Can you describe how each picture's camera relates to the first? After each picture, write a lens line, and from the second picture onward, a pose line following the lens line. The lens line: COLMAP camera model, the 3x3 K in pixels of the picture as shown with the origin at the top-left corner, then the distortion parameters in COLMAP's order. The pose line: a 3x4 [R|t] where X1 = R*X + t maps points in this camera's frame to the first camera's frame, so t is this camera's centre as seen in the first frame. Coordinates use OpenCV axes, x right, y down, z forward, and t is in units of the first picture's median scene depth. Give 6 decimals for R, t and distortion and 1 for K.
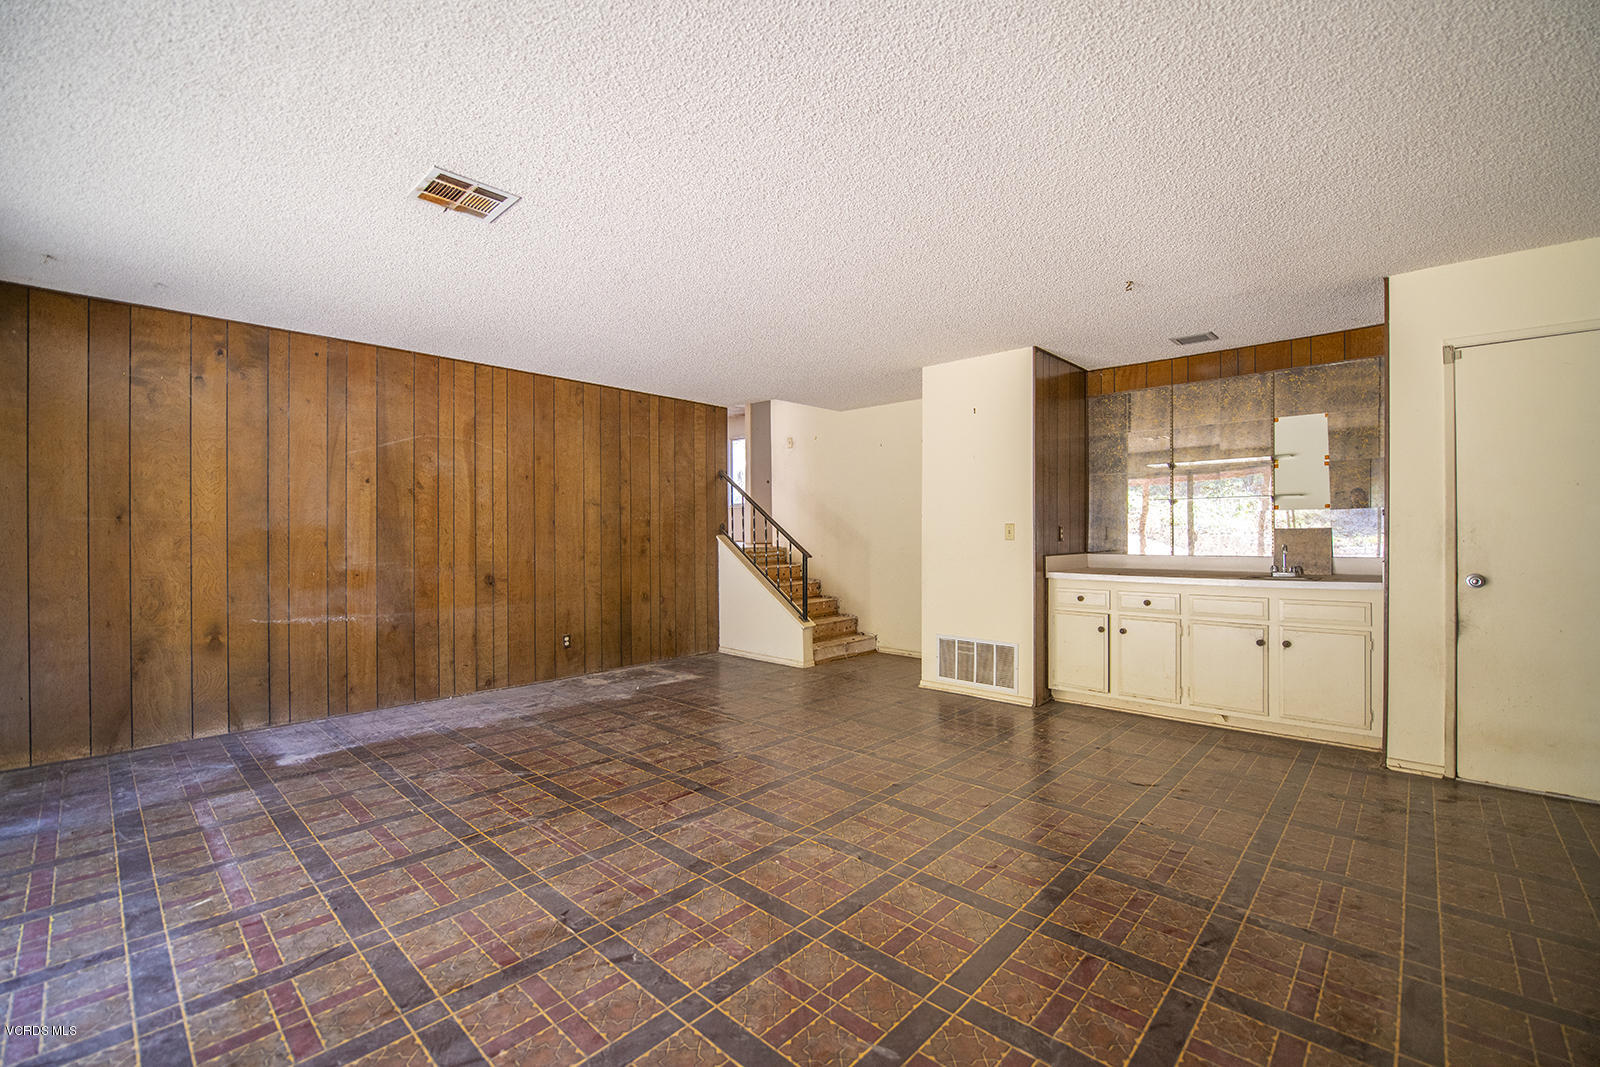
lens RADIAL K [[680.4, 0, 802.4], [0, 680.4, 539.2], [0, 0, 1]] dist [-0.029532, -0.000132]
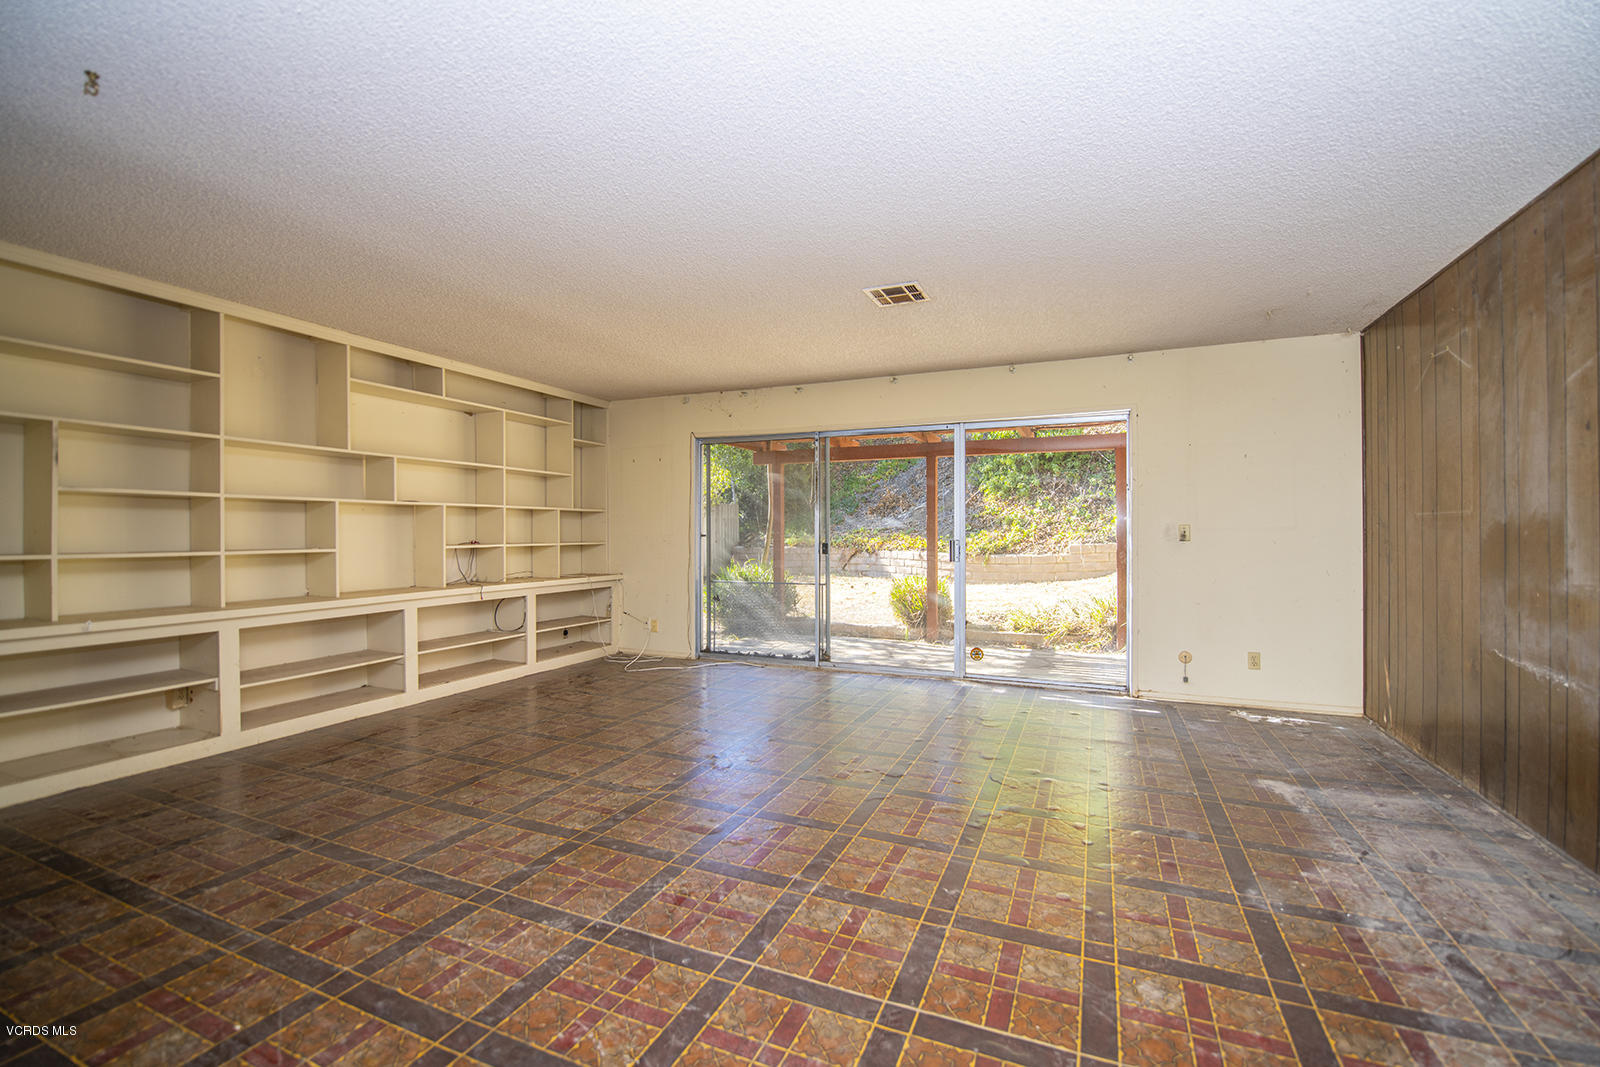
lens RADIAL K [[680.4, 0, 802.4], [0, 680.4, 539.2], [0, 0, 1]] dist [-0.029532, -0.000132]
pose [[-0.944509, 0.005418, -0.328442, 0.114095], [-0.000973, 0.999813, 0.019292, -0.010231], [0.328486, 0.018541, -0.944327, 1.653096]]
